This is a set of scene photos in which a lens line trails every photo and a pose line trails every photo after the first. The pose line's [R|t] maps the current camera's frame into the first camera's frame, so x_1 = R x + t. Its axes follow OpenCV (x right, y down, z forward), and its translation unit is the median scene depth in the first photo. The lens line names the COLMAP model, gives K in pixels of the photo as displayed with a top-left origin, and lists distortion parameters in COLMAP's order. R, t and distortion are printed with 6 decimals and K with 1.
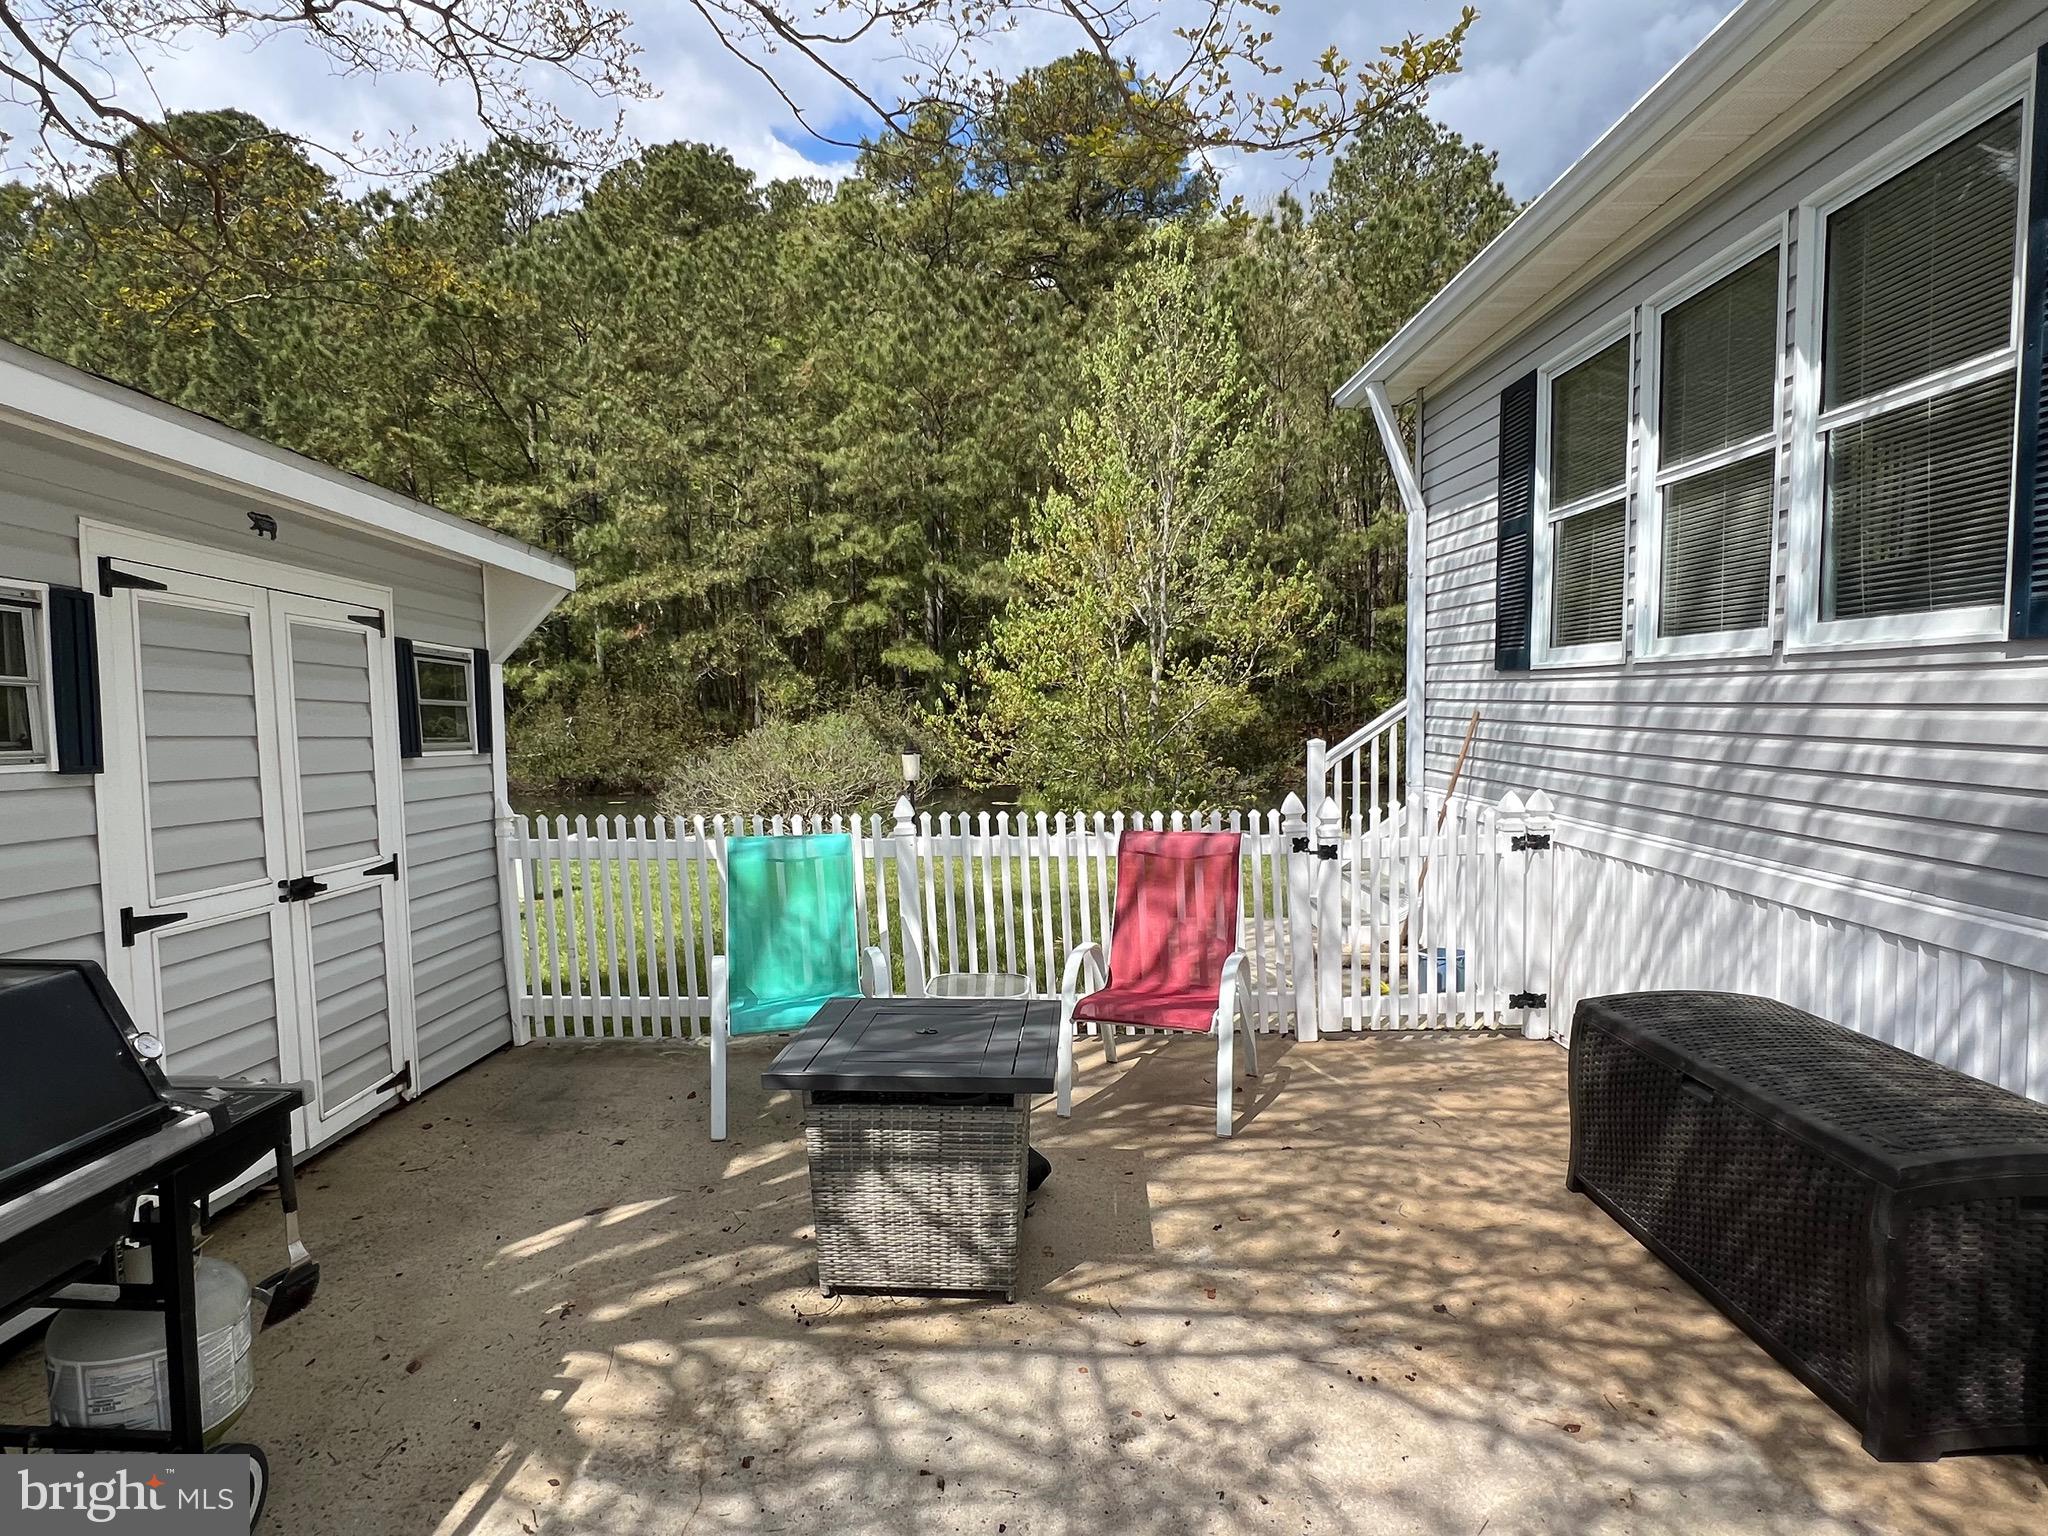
lens RADIAL K [[1097.9, 0, 1009.7], [0, 1097.9, 782.6], [0, 0, 1]] dist [-0.002752, 0.000340]
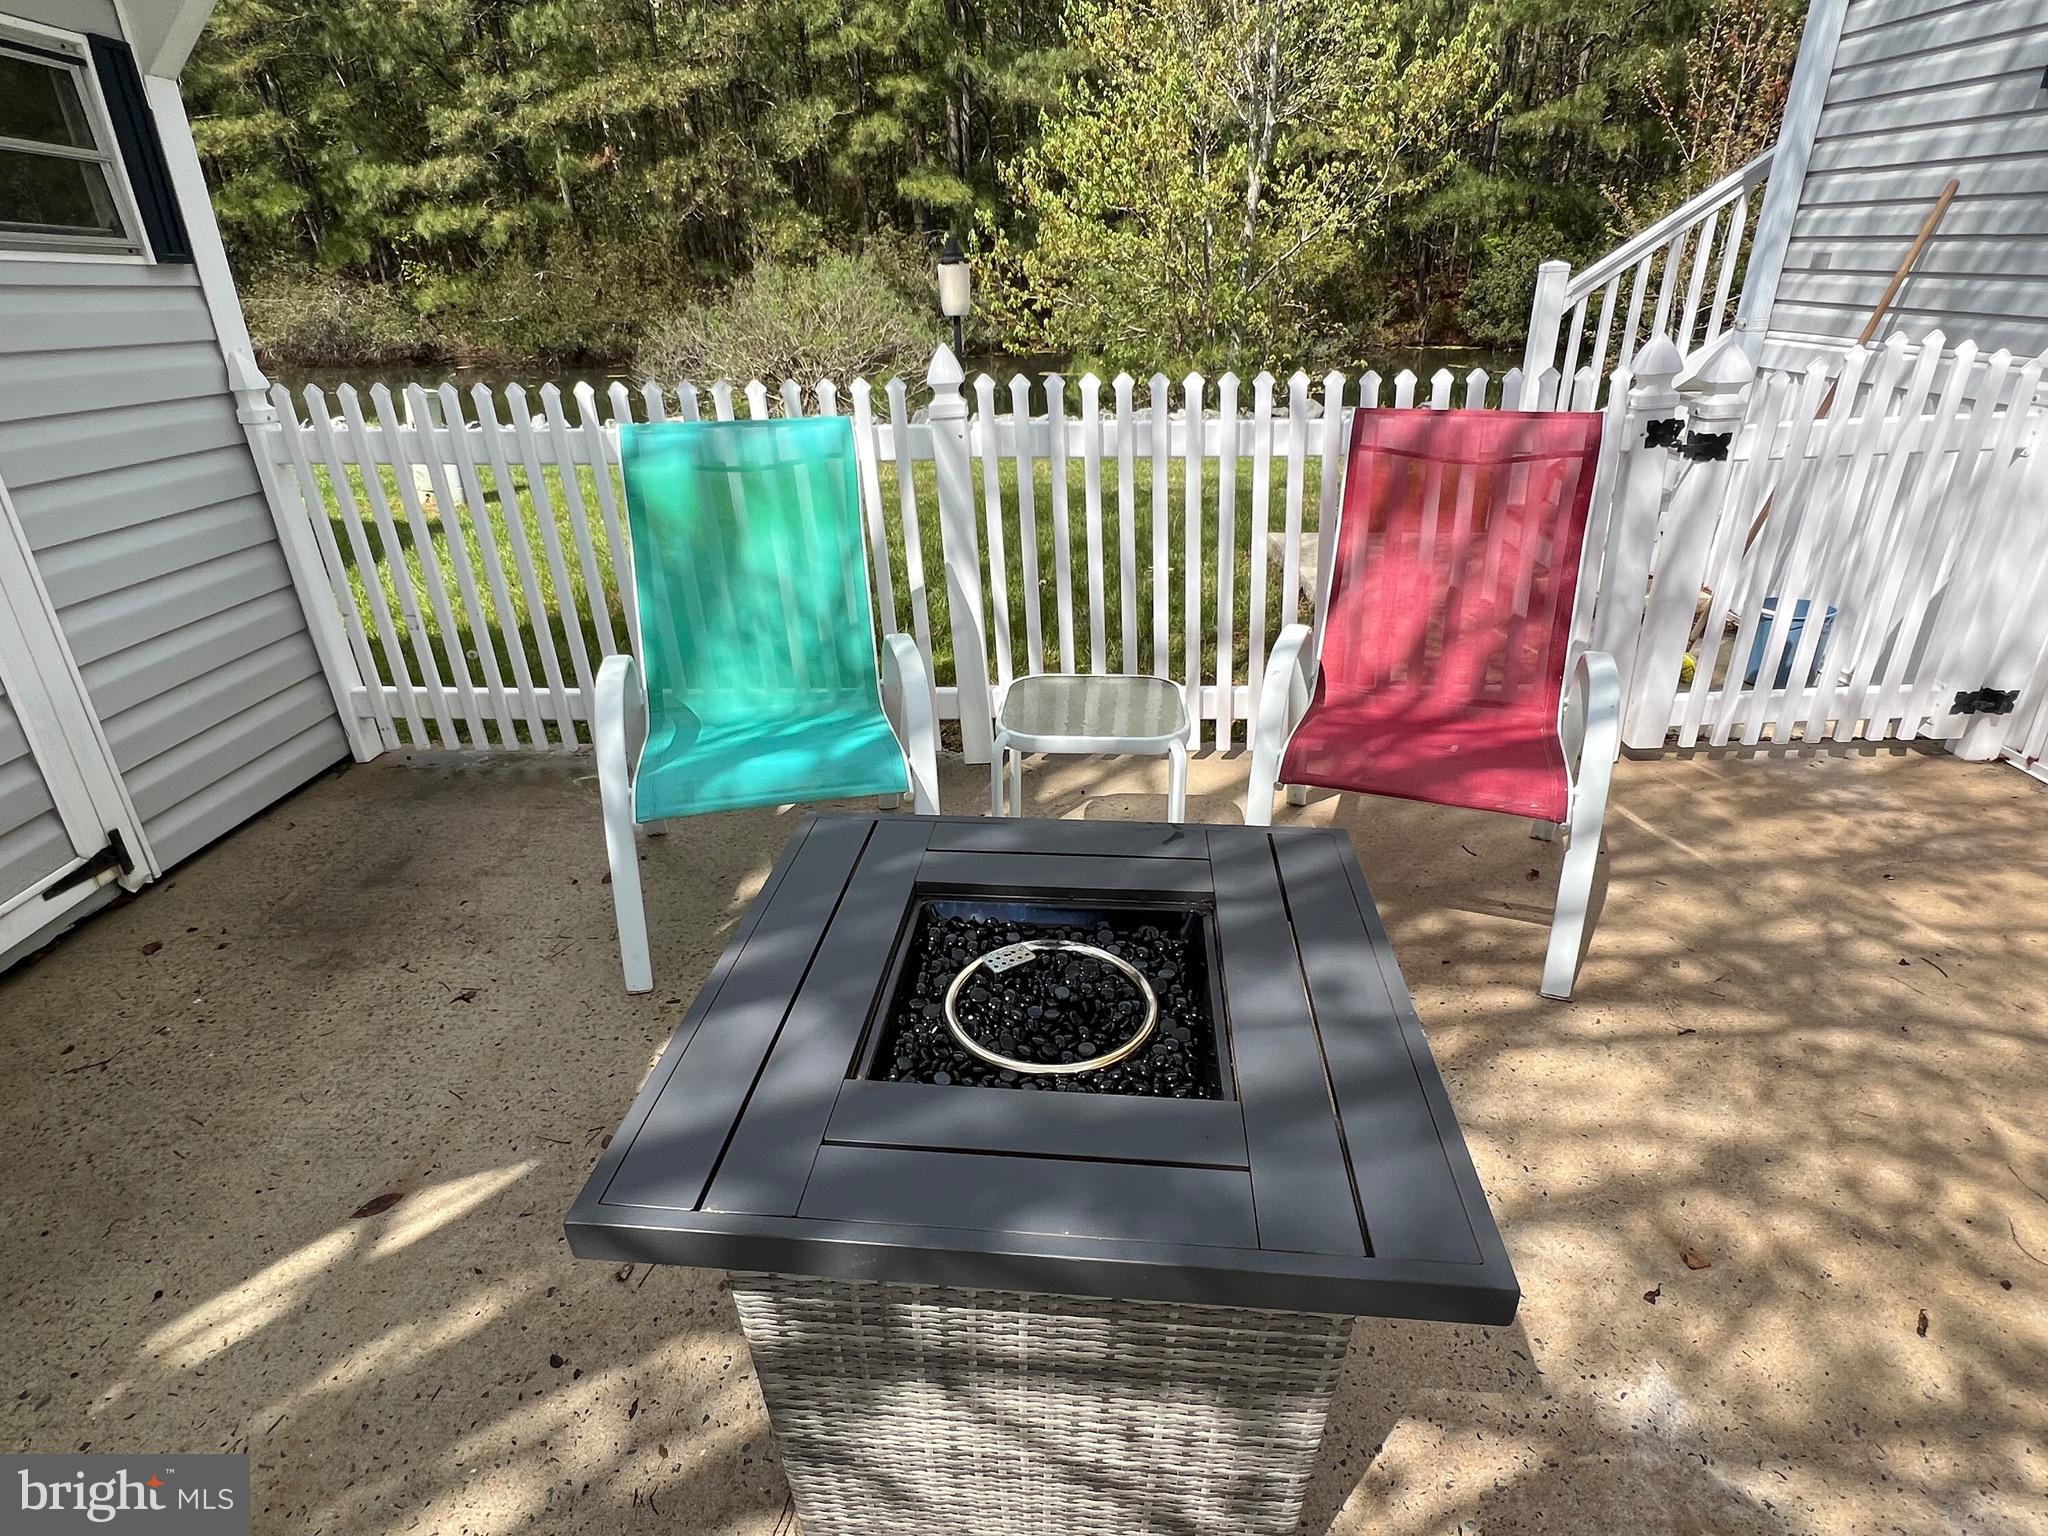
lens RADIAL K [[1097.9, 0, 1009.7], [0, 1097.9, 780.2], [0, 0, 1]] dist [-0.002752, 0.000340]
pose [[0.999622, 0.004514, -0.027107, -0.051151], [0.005618, 0.932017, 0.362370, 0.018469], [0.026900, -0.362385, 0.931640, 0.431925]]
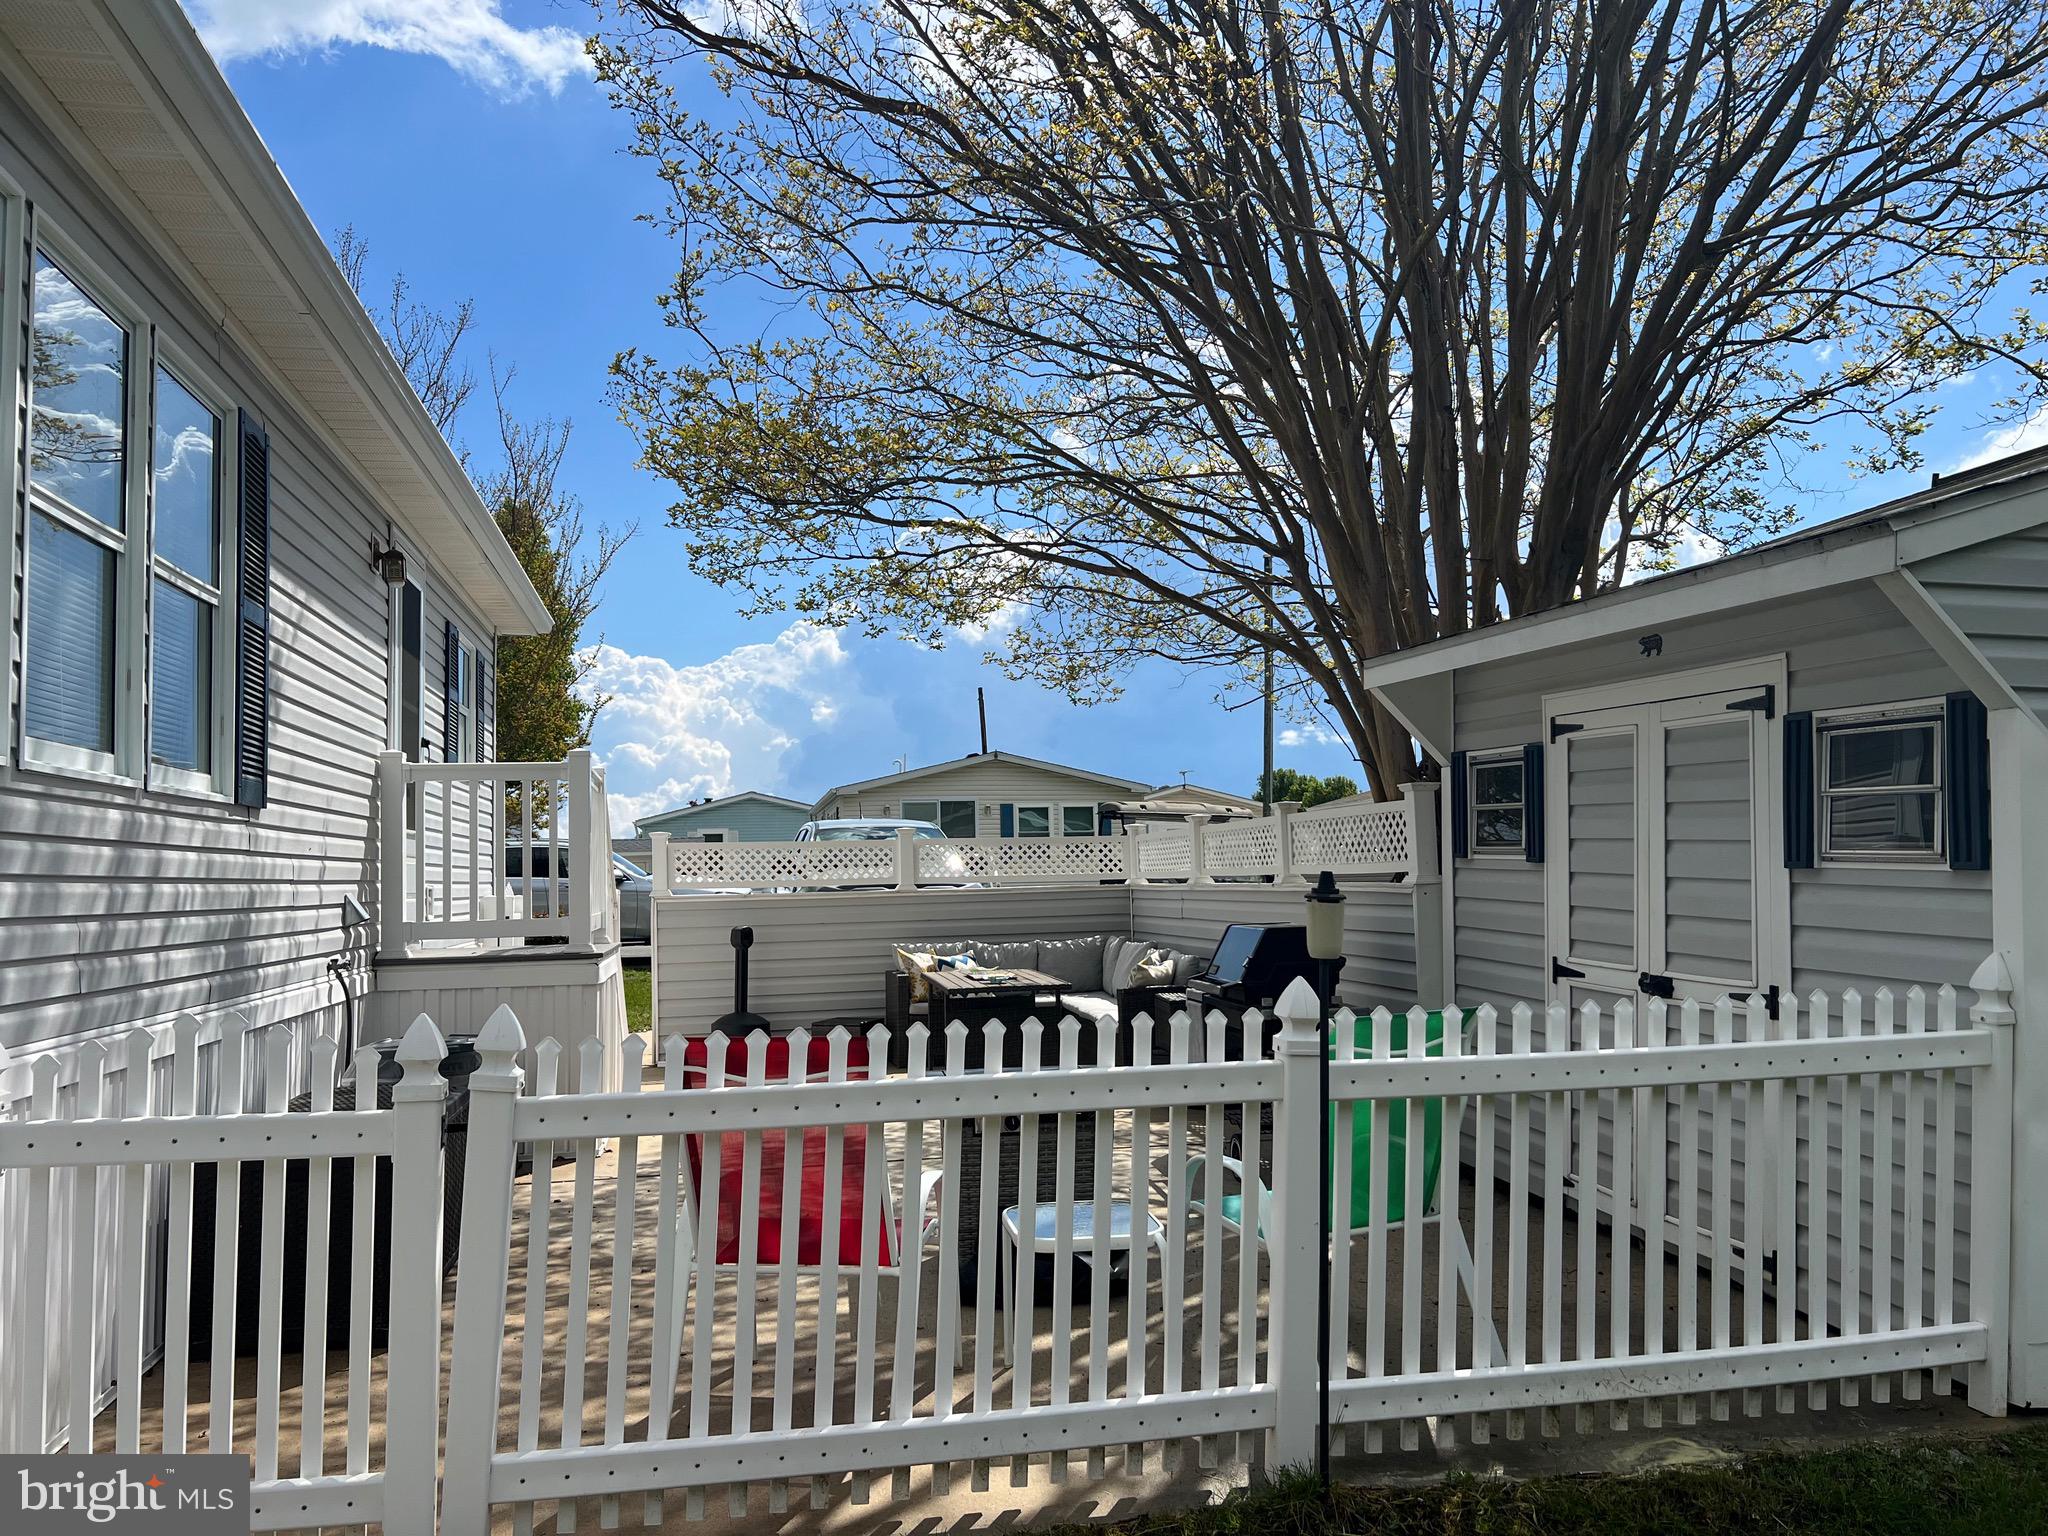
lens RADIAL K [[1595.9, 0, 1031.0], [0, 1595.9, 768.2], [0, 0, 1]] dist [0.000402, -0.001041]
pose [[-0.979667, 0.015472, -0.200032, 0.180923], [0.014323, 0.999872, 0.007187, -0.099347], [0.200117, 0.004176, -0.979763, 1.814972]]
